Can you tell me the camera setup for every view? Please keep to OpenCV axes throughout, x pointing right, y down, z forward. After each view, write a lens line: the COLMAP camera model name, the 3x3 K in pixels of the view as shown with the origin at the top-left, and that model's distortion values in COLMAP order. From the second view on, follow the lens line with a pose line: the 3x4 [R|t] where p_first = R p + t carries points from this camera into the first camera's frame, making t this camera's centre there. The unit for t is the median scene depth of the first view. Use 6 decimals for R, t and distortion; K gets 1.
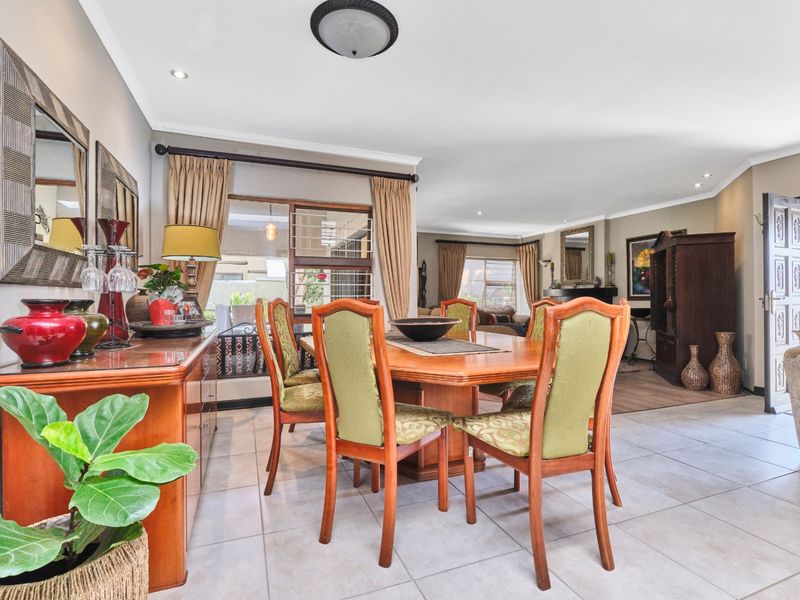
lens RADIAL K [[395.1, 0, 395.9], [0, 395.1, 296.8], [0, 0, 1]] dist [0.001734, -0.001041]
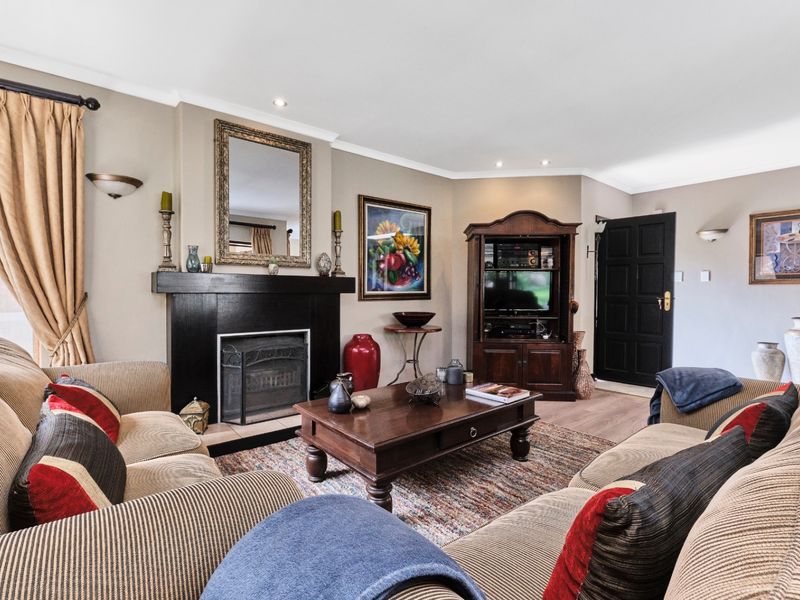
lens RADIAL K [[395.1, 0, 399.1], [0, 395.1, 296.6], [0, 0, 1]] dist [0.001734, -0.001041]
pose [[-0.309831, -0.006157, 0.950772, 0.015019], [-0.000162, 0.999979, 0.006423, -0.001292], [-0.950792, 0.001836, -0.309825, 1.028048]]
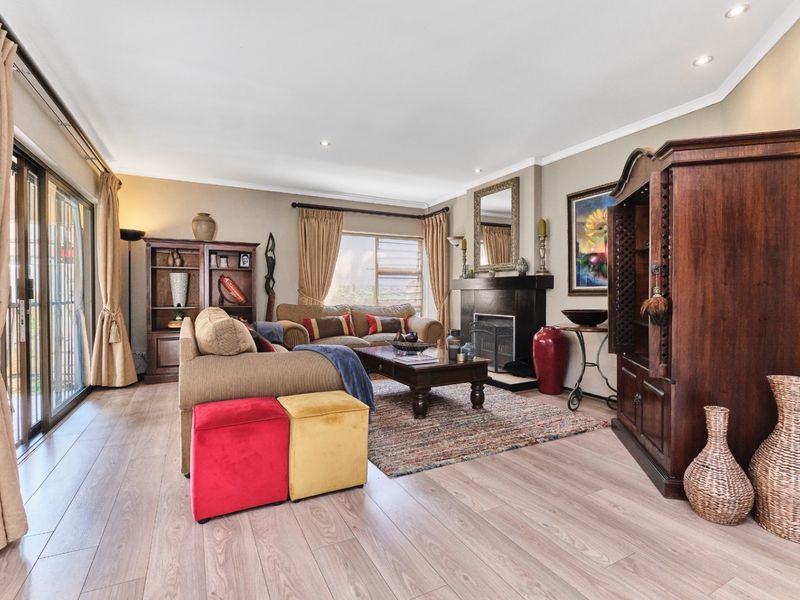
lens RADIAL K [[395.1, 0, 403.4], [0, 395.1, 298.0], [0, 0, 1]] dist [0.001734, -0.001041]
pose [[0.992126, -0.003970, 0.125184, 0.234913], [0.001990, 0.999871, 0.015938, 0.001434], [-0.125231, -0.015564, 0.992005, 0.390440]]
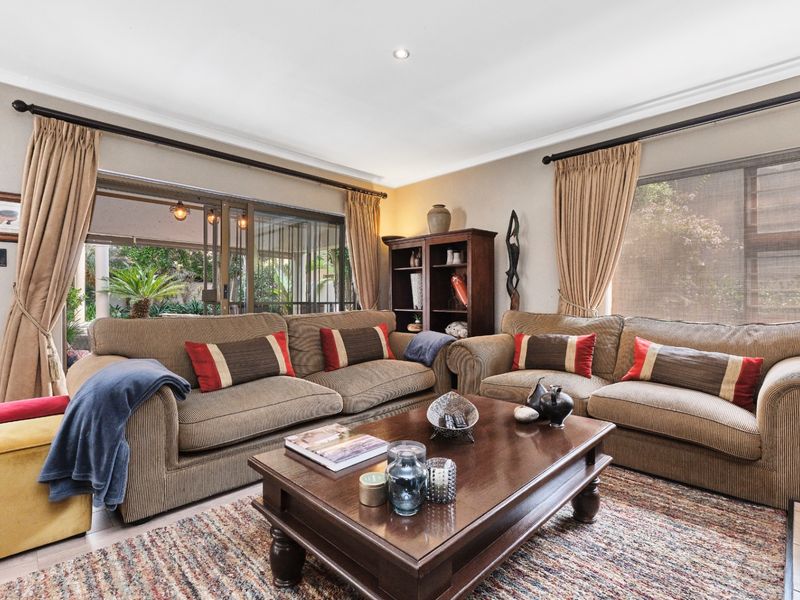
lens RADIAL K [[395.1, 0, 398.8], [0, 395.1, 293.3], [0, 0, 1]] dist [0.001734, -0.001041]
pose [[0.387417, -0.019902, -0.921690, 0.503793], [-0.012978, 0.999550, -0.027038, 0.017460], [0.921813, 0.022437, 0.386984, 0.813737]]
